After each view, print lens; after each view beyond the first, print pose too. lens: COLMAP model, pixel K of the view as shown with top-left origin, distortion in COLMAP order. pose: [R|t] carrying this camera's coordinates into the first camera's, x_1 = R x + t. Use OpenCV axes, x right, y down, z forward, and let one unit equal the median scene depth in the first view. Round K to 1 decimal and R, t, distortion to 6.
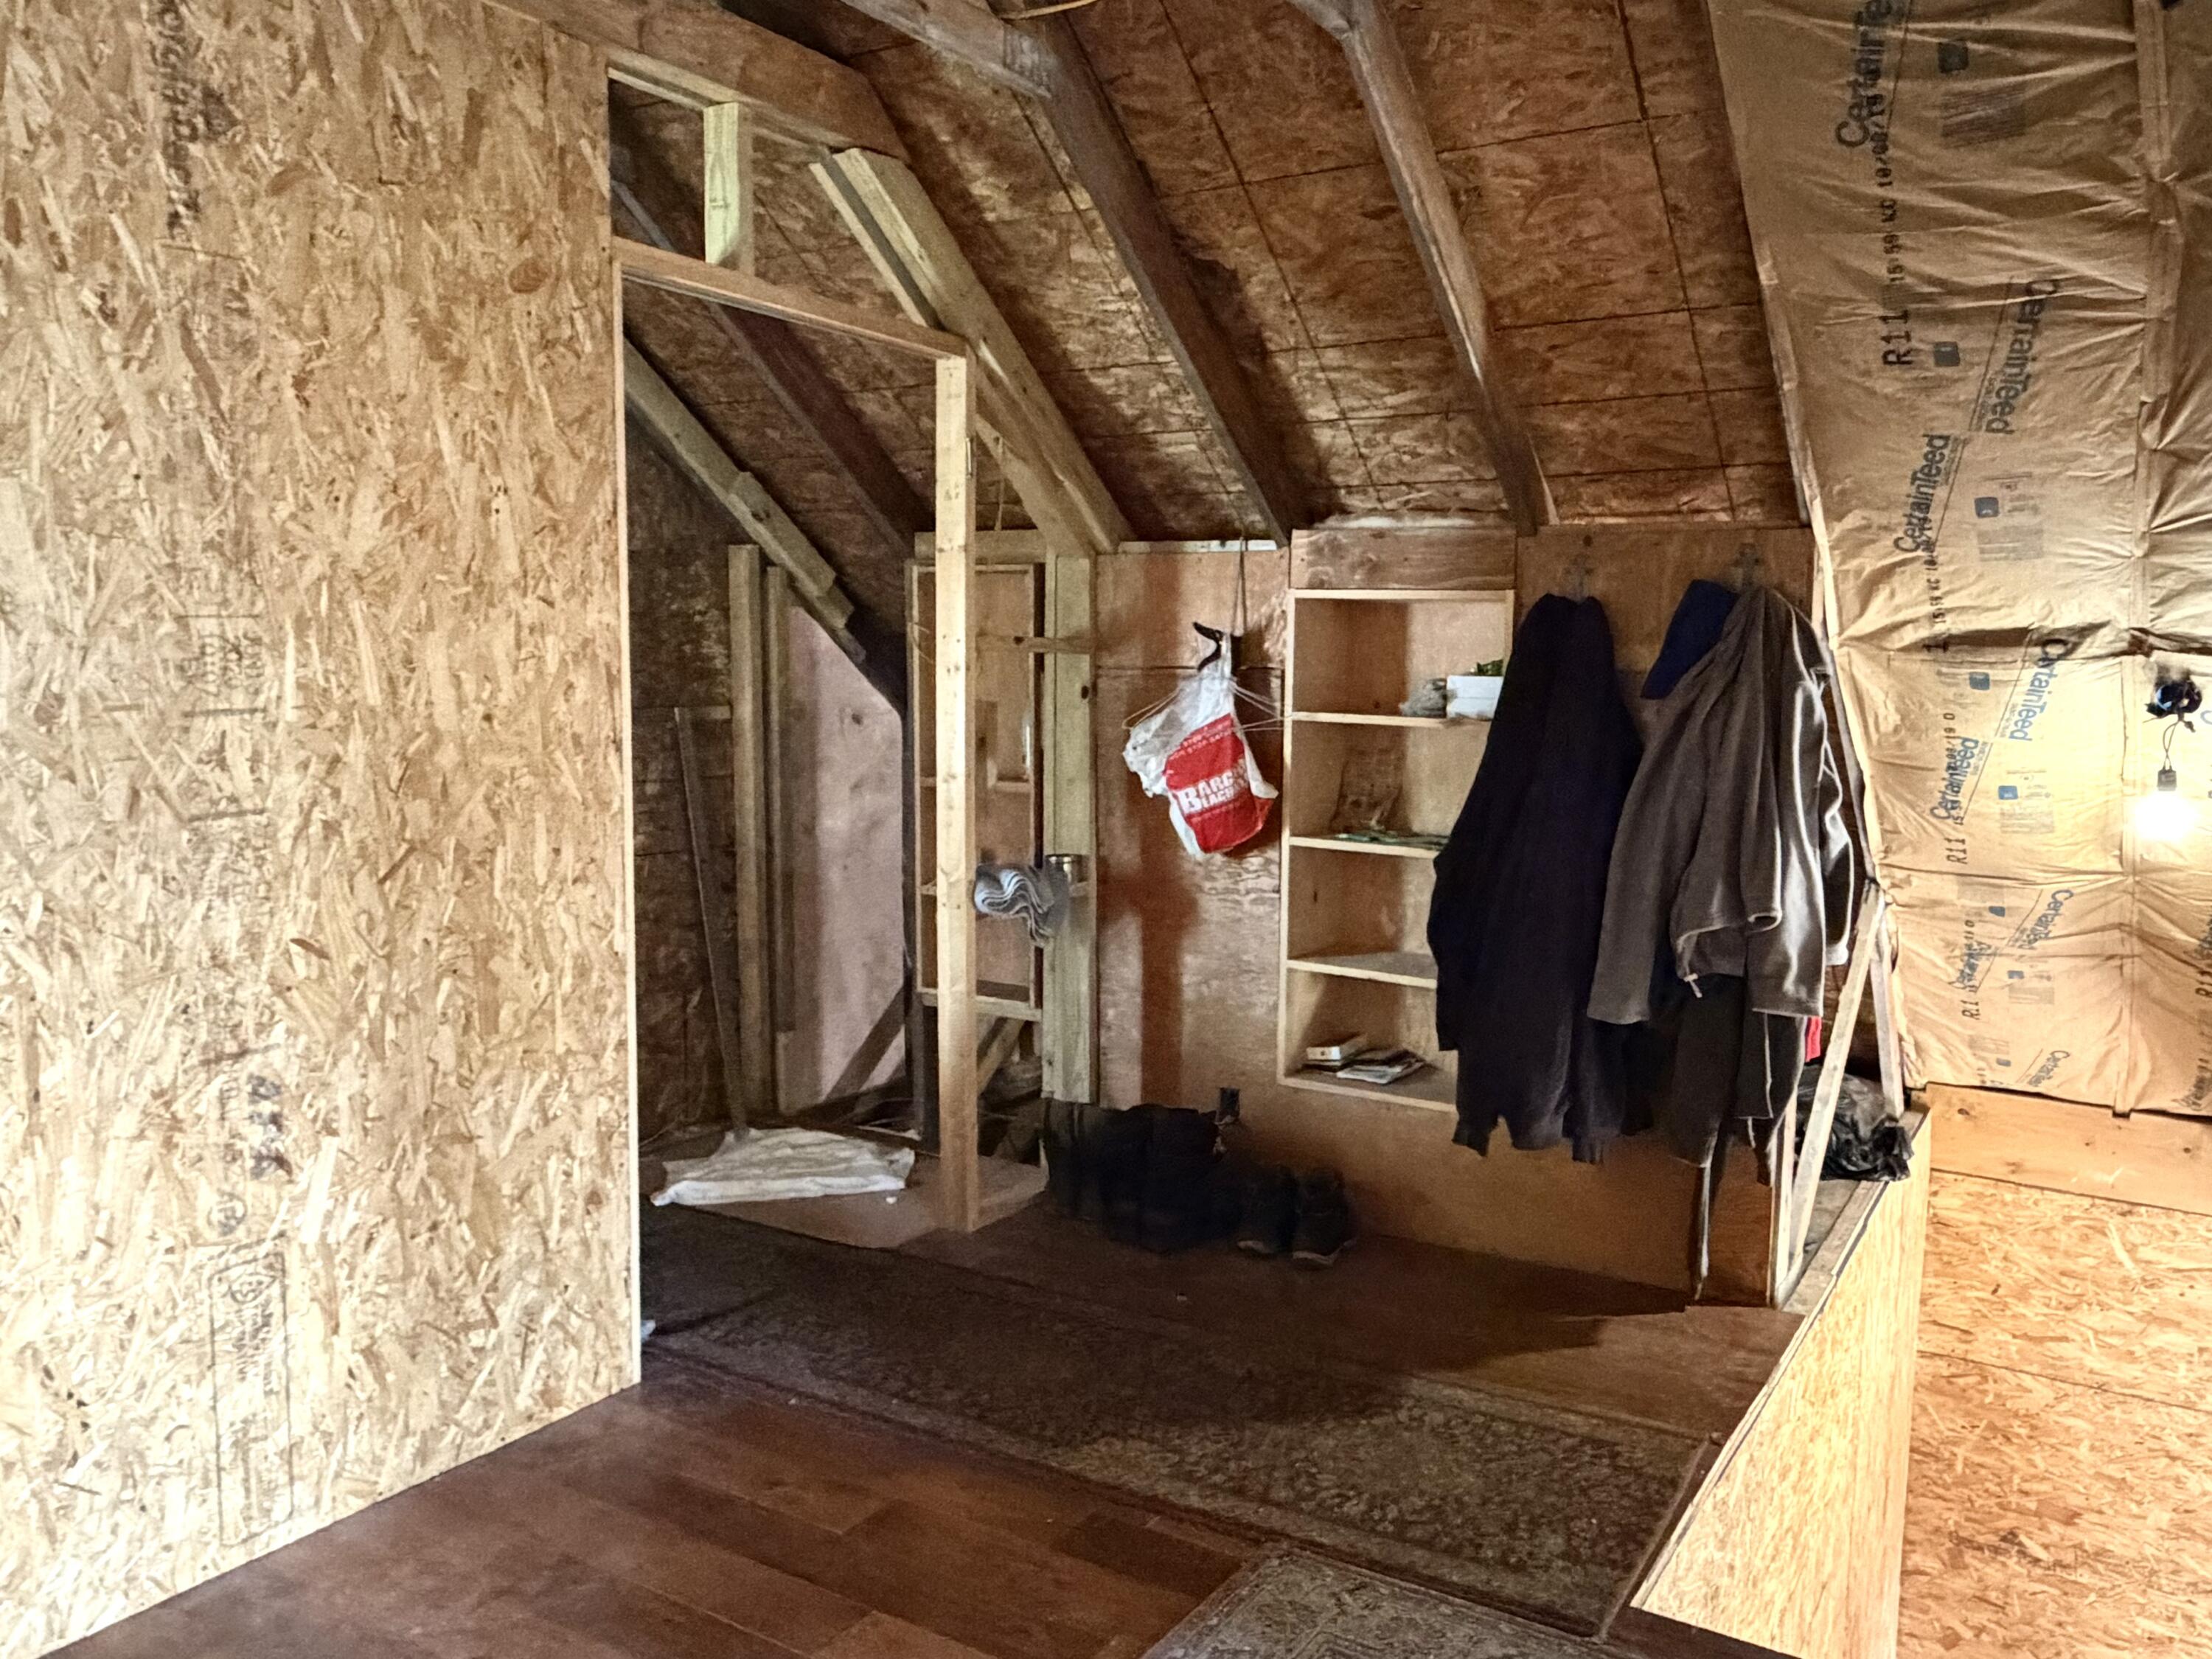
lens RADIAL K [[1566.7, 0, 1248.8], [0, 1566.7, 846.4], [0, 0, 1]] dist [-0.000442, -0.001973]
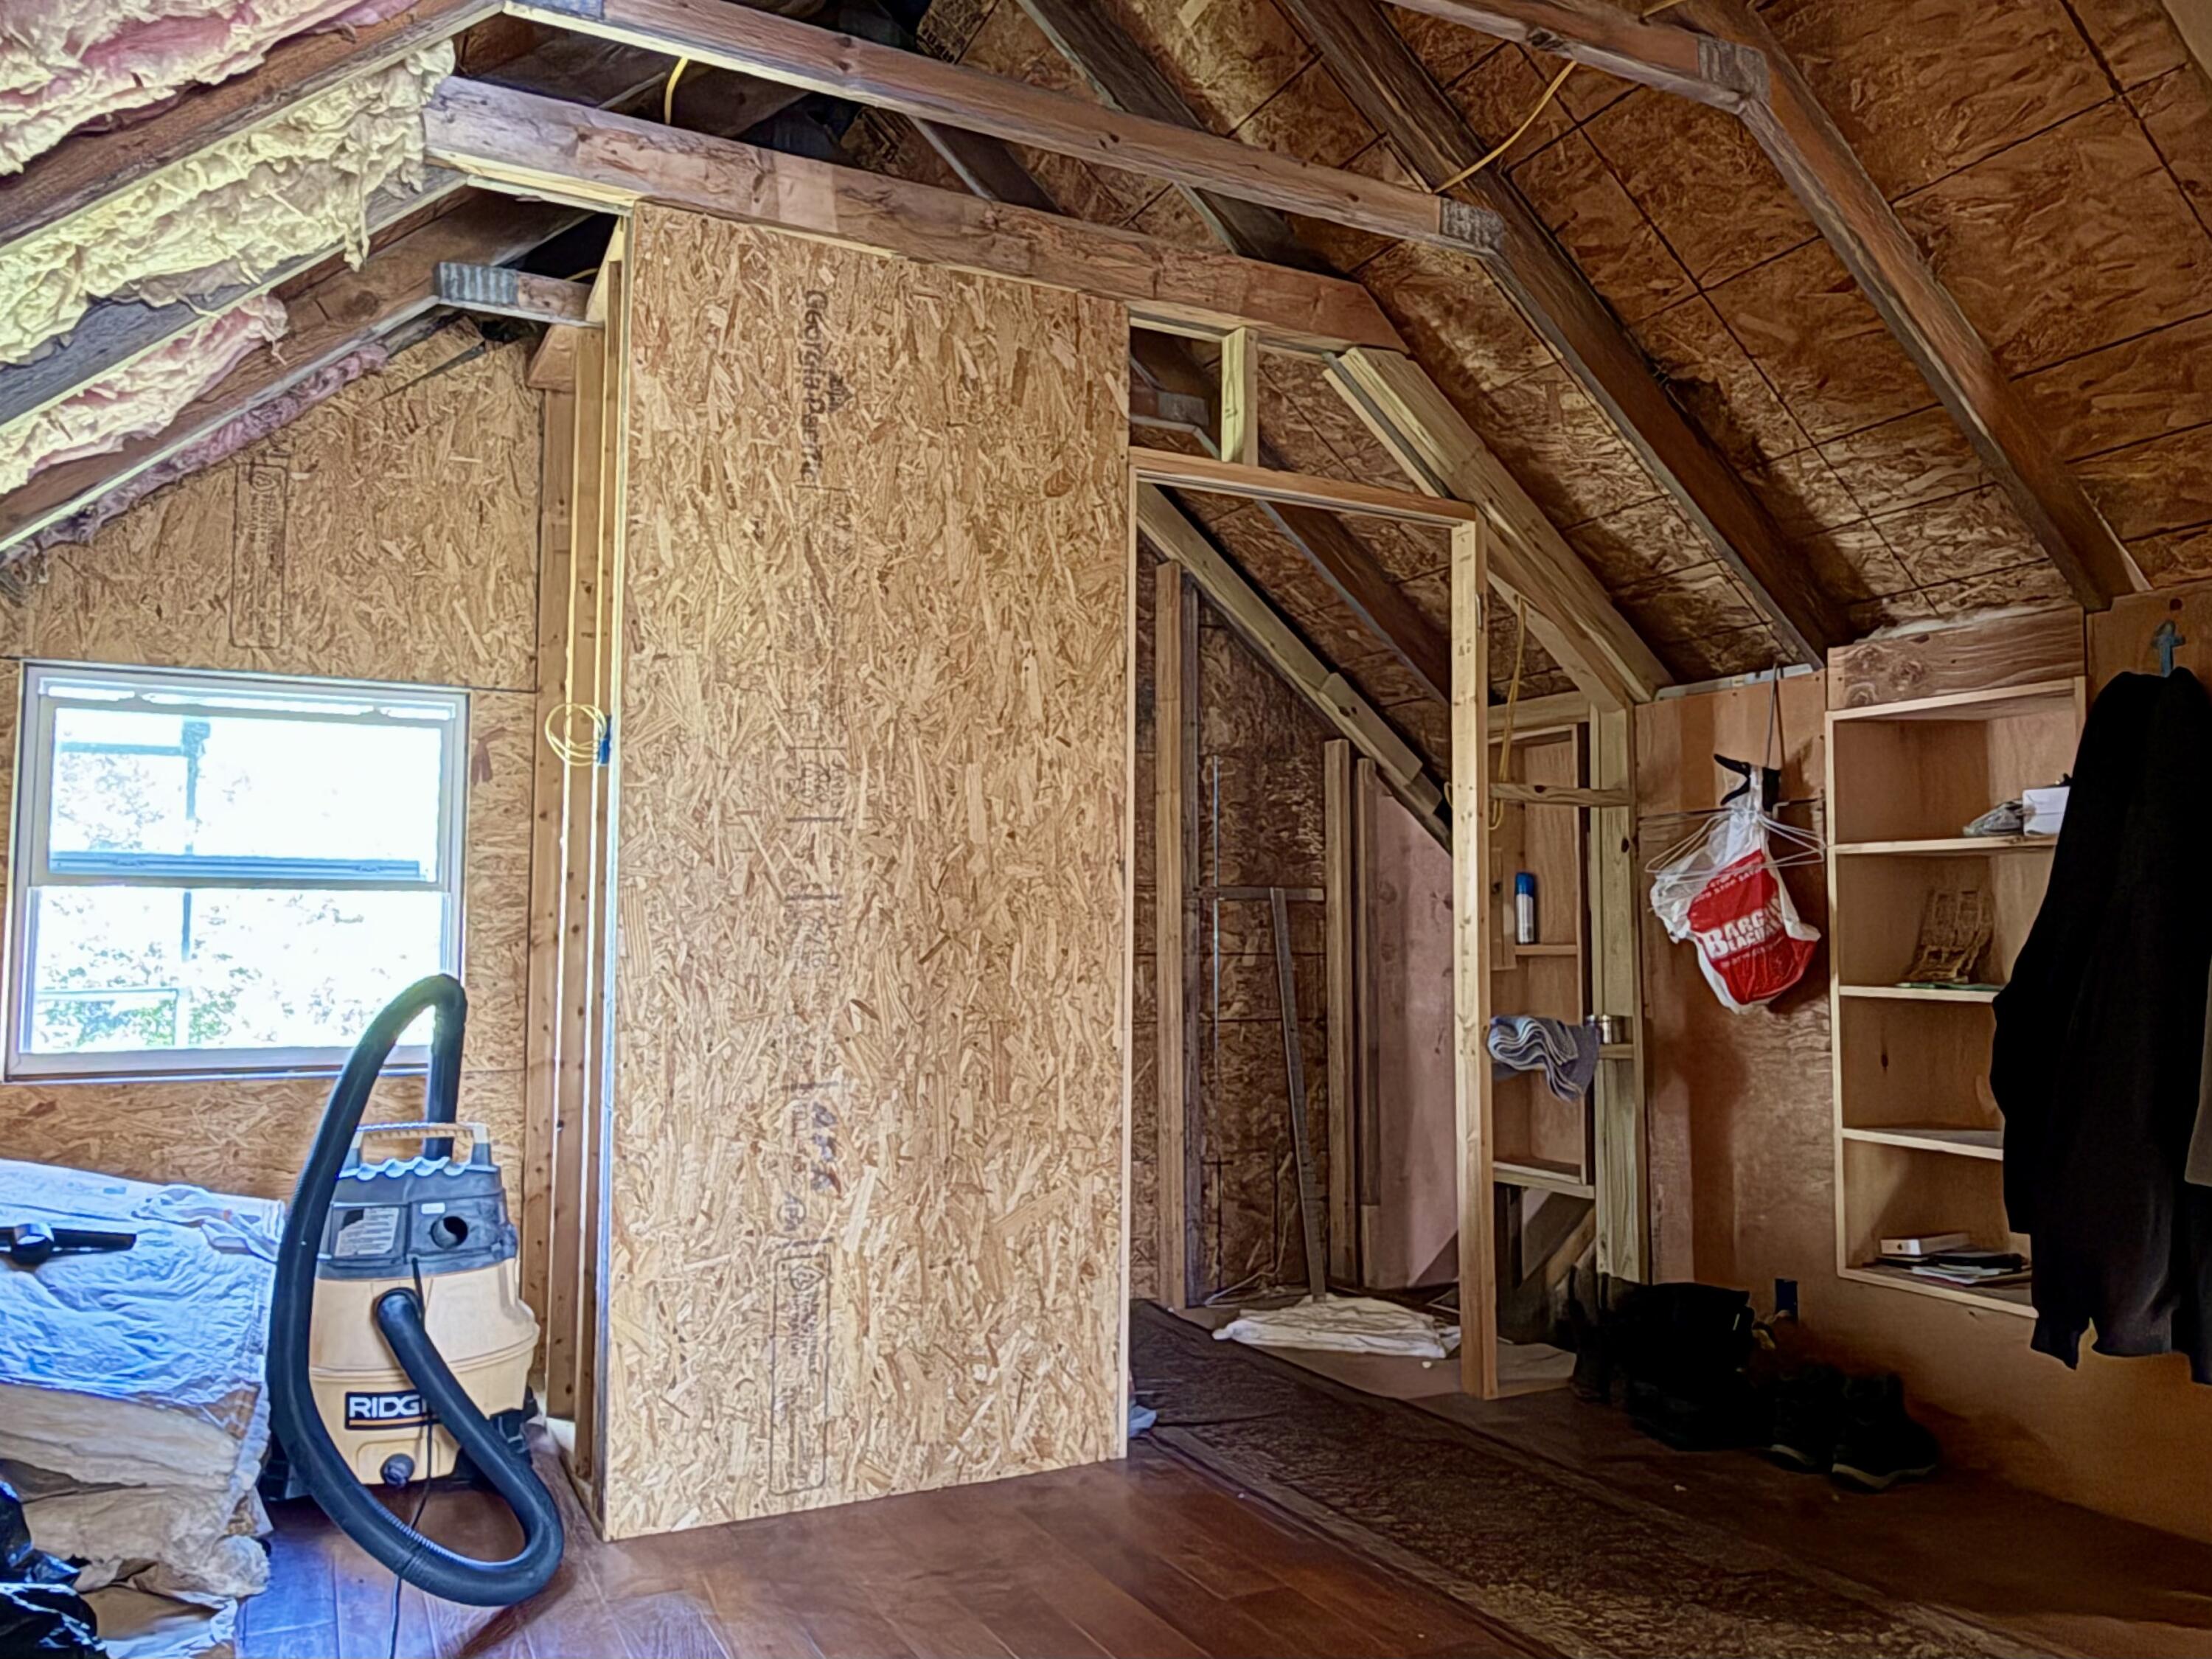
lens RADIAL K [[1566.7, 0, 1090.1], [0, 1566.7, 853.9], [0, 0, 1]] dist [-0.000442, -0.001973]
pose [[0.834789, -0.039813, -0.549128, 0.213634], [-0.057390, 0.985656, -0.158707, 0.112256], [0.547571, 0.164002, 0.820530, 0.035808]]
